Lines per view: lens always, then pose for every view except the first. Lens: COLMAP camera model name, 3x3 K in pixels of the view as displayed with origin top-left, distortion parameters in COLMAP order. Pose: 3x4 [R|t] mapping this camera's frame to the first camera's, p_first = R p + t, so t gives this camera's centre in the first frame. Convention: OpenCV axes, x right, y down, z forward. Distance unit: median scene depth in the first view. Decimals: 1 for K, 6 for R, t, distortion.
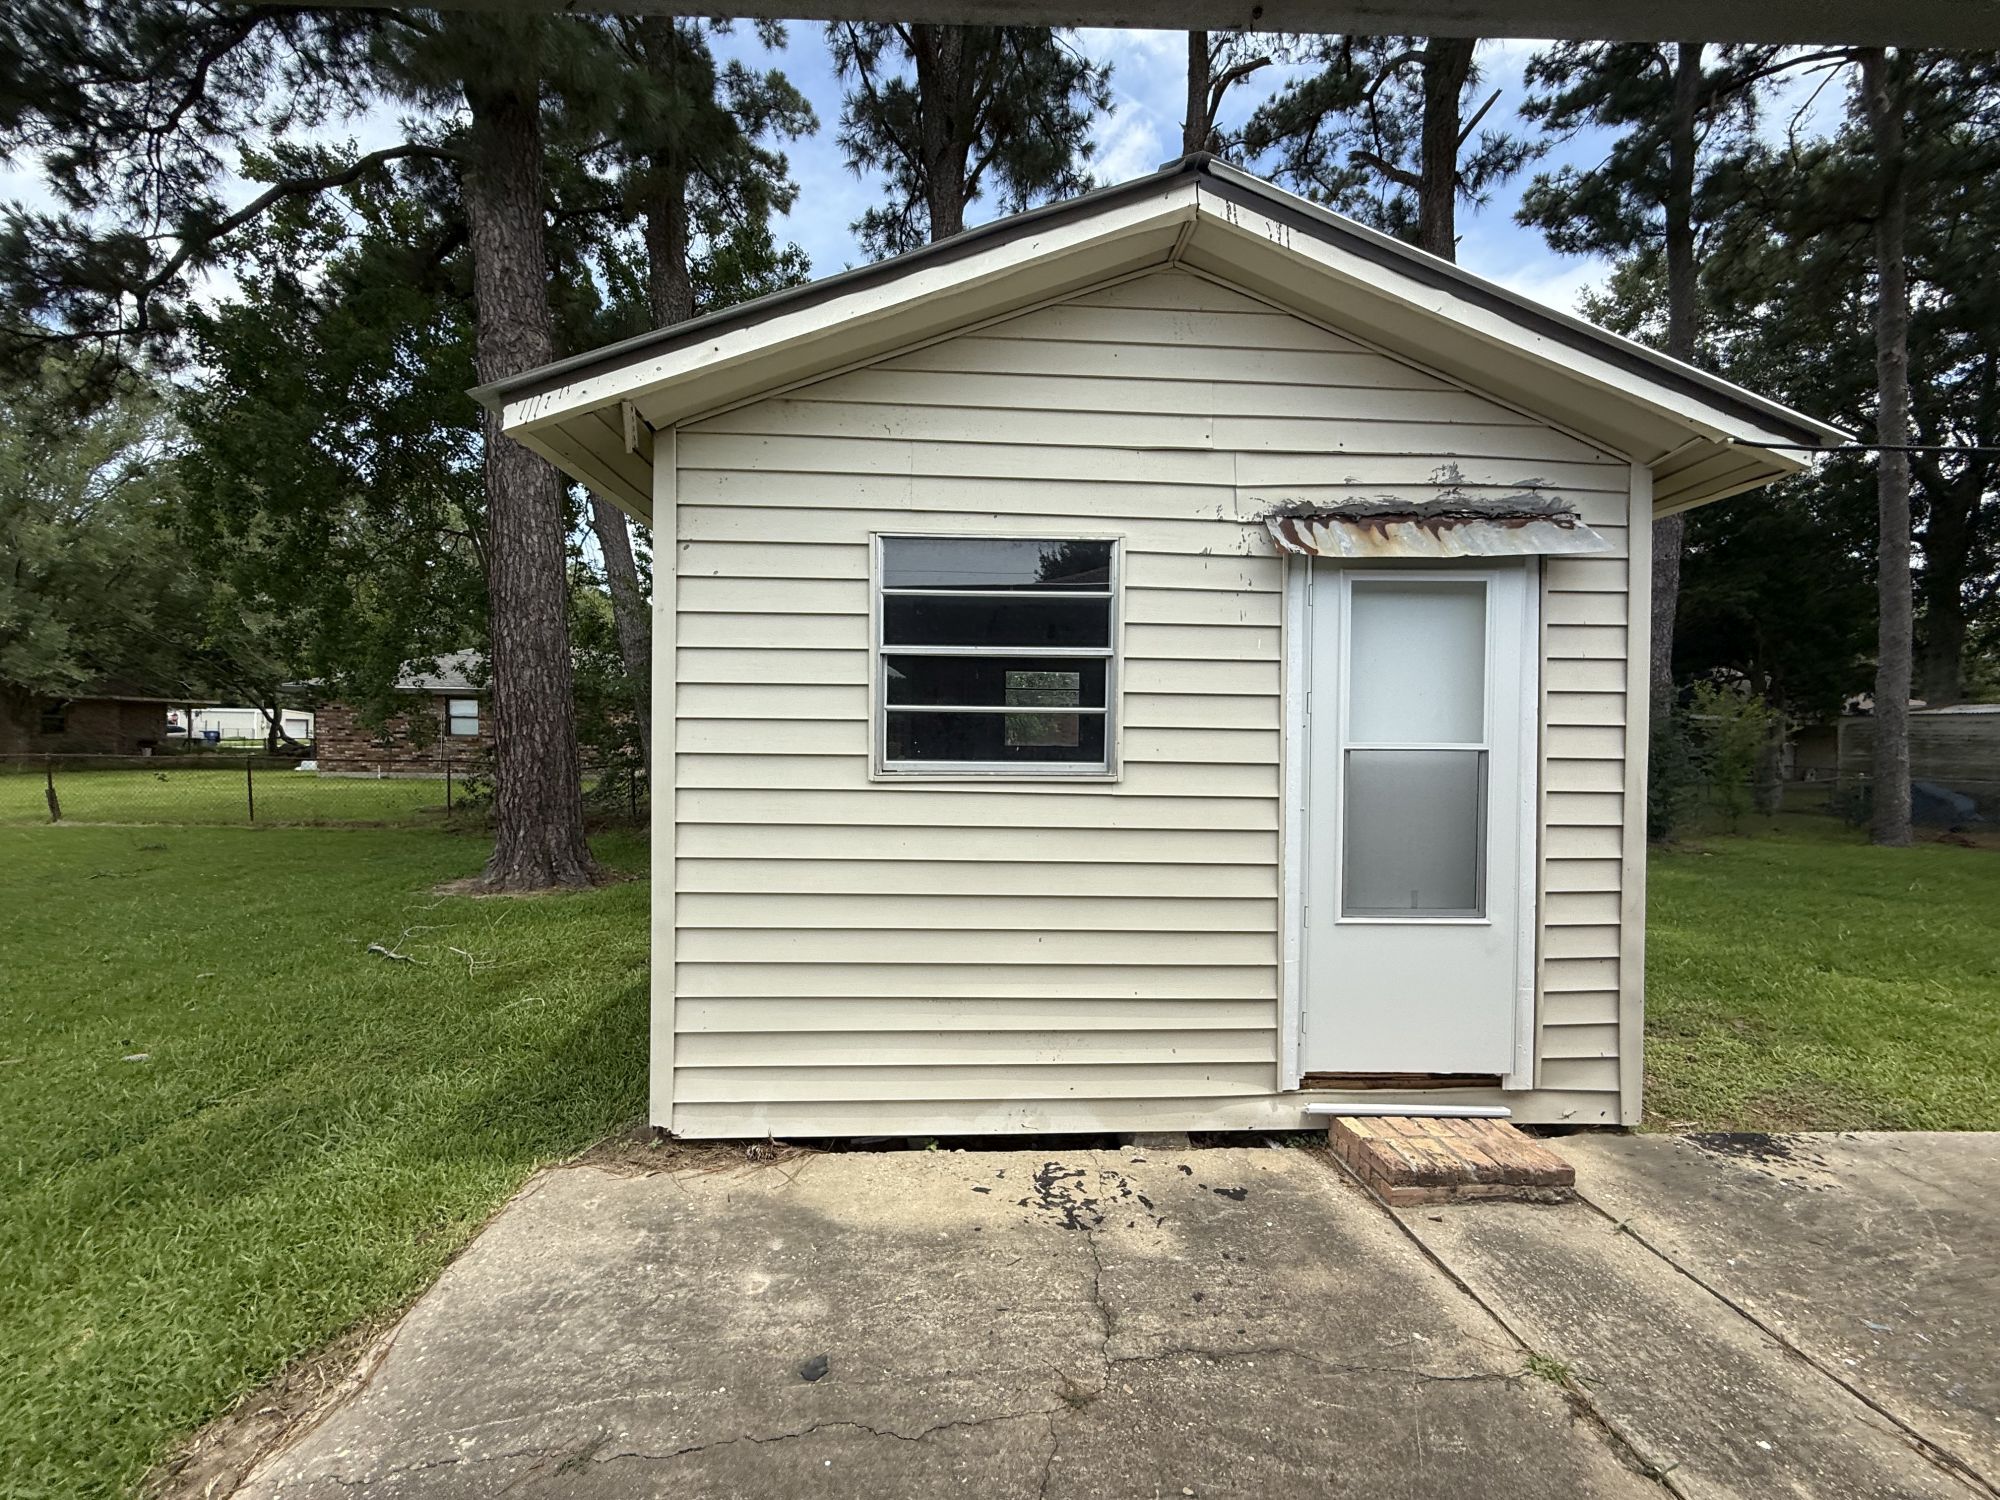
lens RADIAL K [[799.3, 0, 988.5], [0, 799.3, 742.6], [0, 0, 1]] dist [-0.001296, 0.000385]
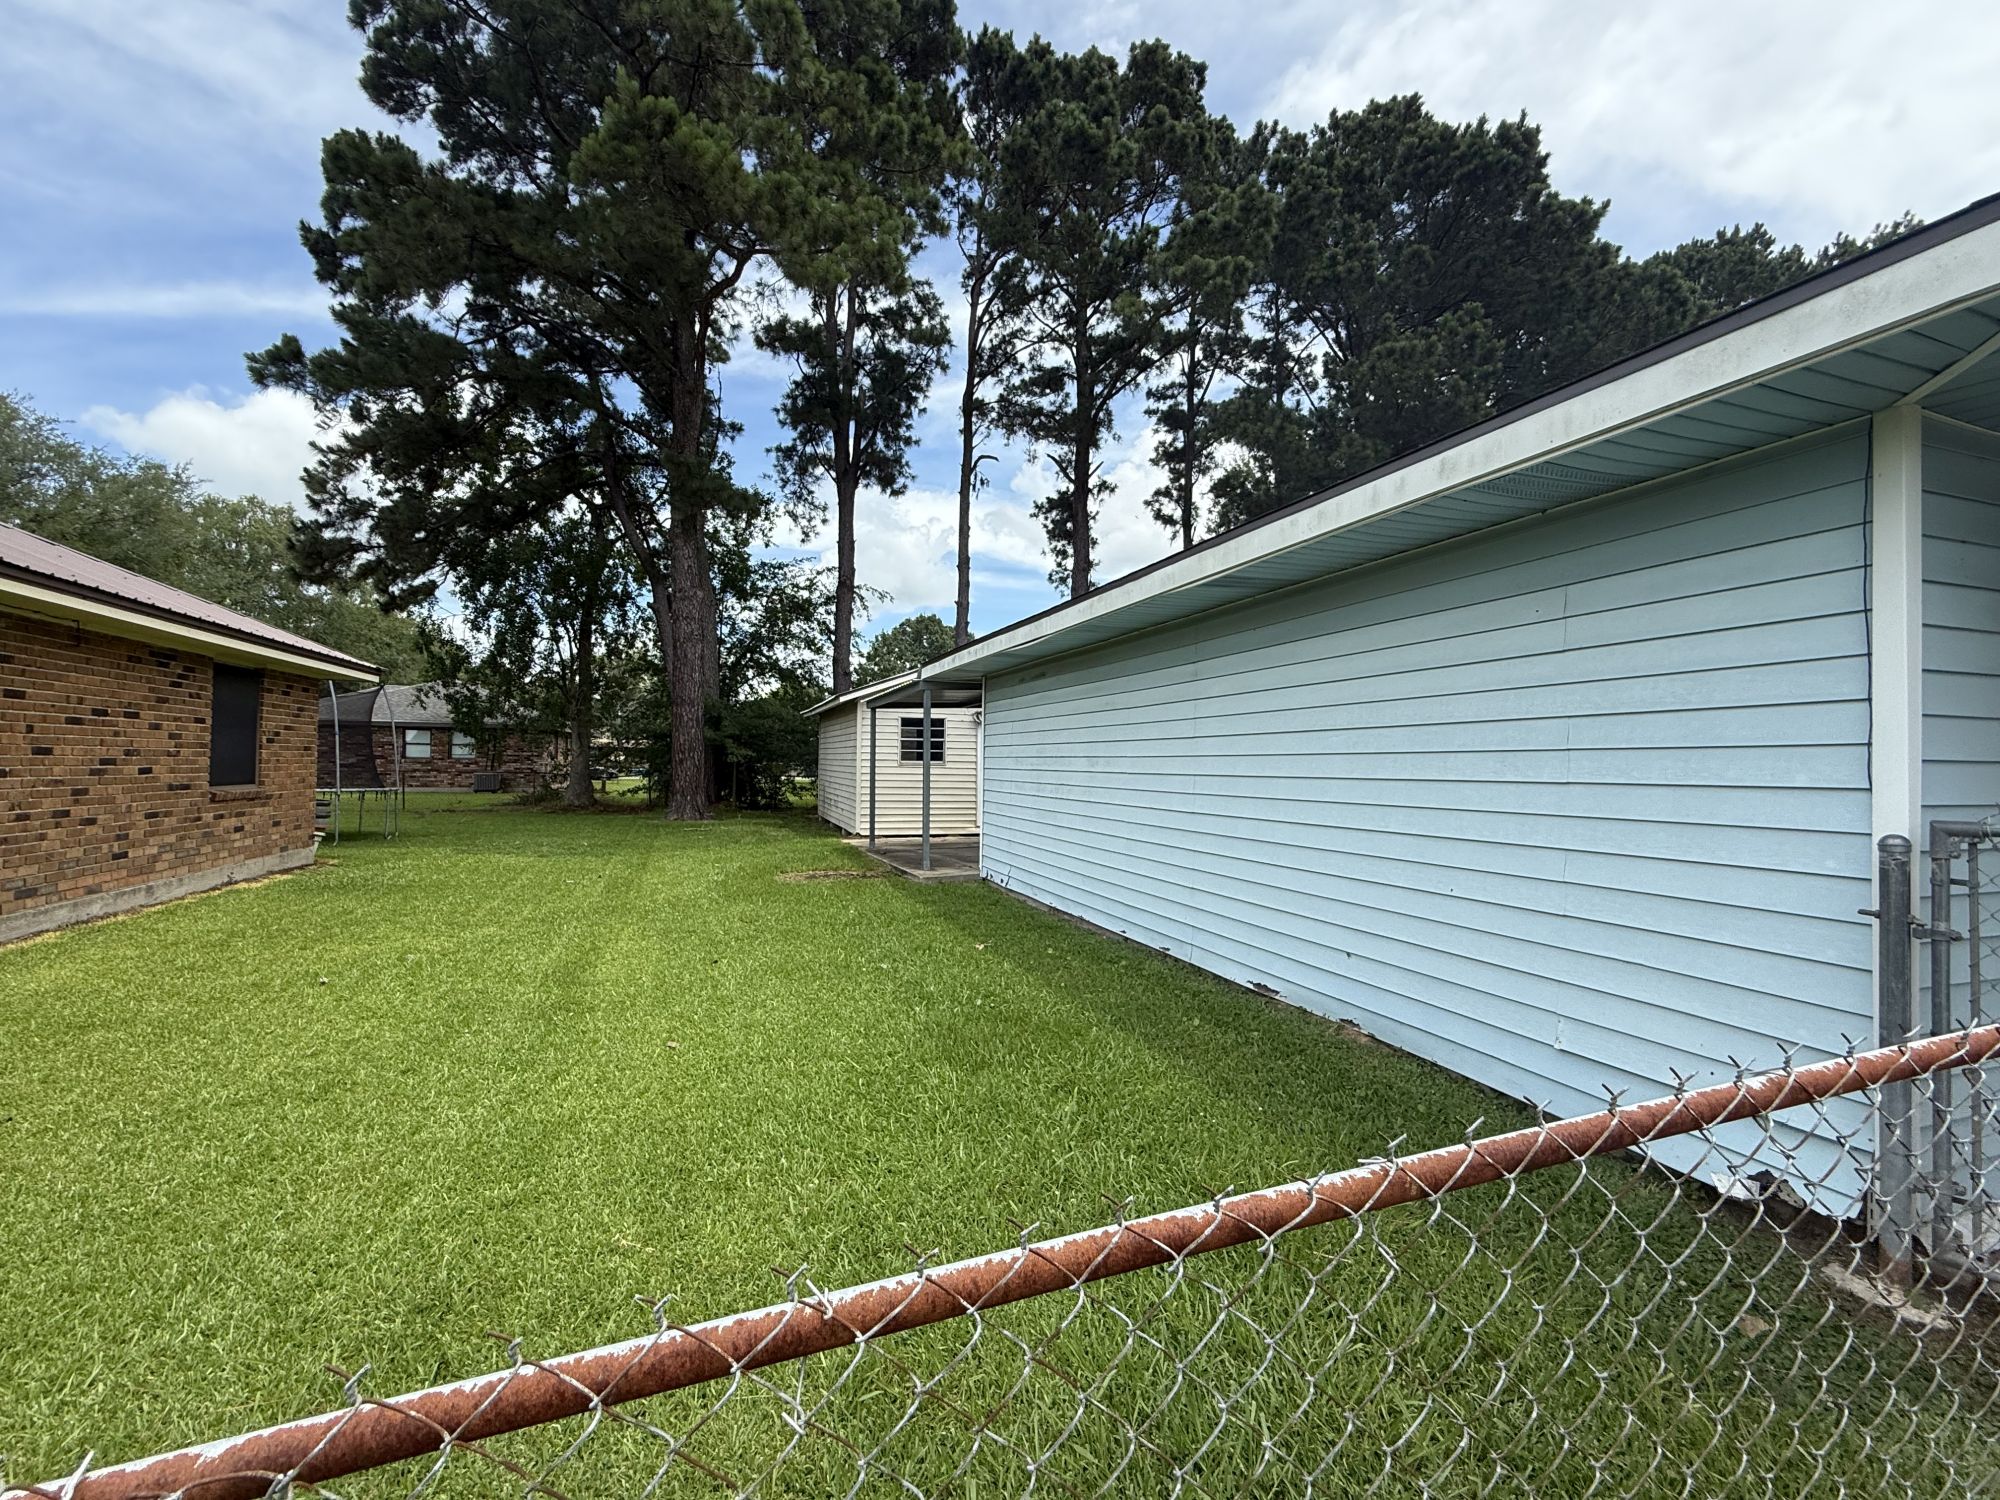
lens RADIAL K [[872.7, 0, 1001.3], [0, 872.7, 755.1], [0, 0, 1]] dist [-0.002712, -0.000170]
pose [[0.961735, 0.003616, 0.273956, -0.254499], [0.000960, 0.999862, -0.016565, 0.019462], [-0.273979, 0.016194, 0.961599, -1.109275]]
